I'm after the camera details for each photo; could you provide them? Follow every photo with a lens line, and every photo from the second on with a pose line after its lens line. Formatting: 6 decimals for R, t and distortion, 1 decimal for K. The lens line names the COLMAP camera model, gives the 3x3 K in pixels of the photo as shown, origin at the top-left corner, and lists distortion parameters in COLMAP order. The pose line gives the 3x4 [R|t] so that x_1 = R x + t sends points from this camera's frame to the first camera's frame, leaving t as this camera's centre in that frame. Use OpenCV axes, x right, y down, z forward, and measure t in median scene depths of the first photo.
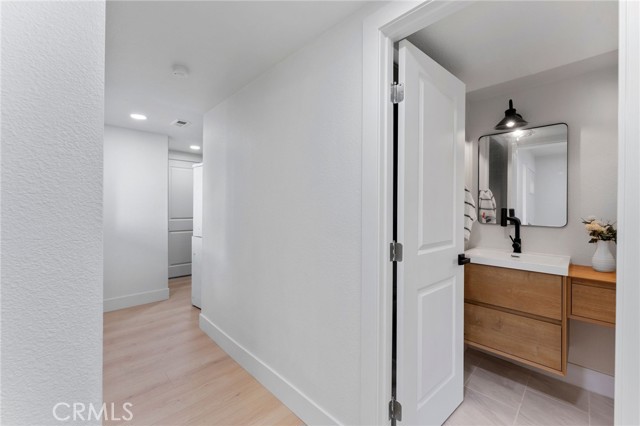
lens RADIAL K [[258.1, 0, 316.8], [0, 258.1, 208.9], [0, 0, 1]] dist [0.000209, -0.000956]
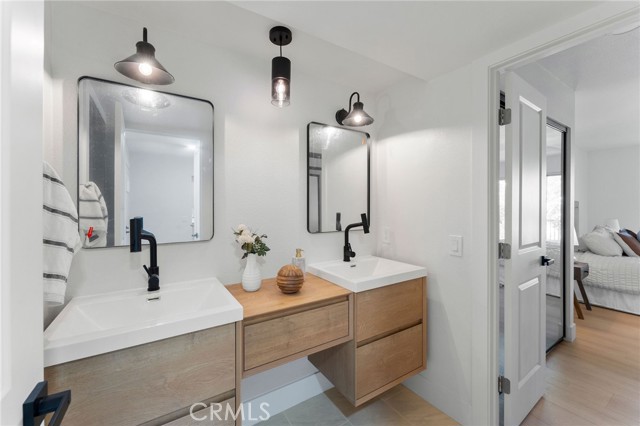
lens RADIAL K [[258.1, 0, 315.3], [0, 258.1, 207.3], [0, 0, 1]] dist [0.000209, -0.000956]
pose [[0.211693, -0.006849, 0.977312, 0.273040], [0.008069, 0.999954, 0.005259, -0.026867], [-0.977303, 0.006773, 0.211739, 0.514414]]
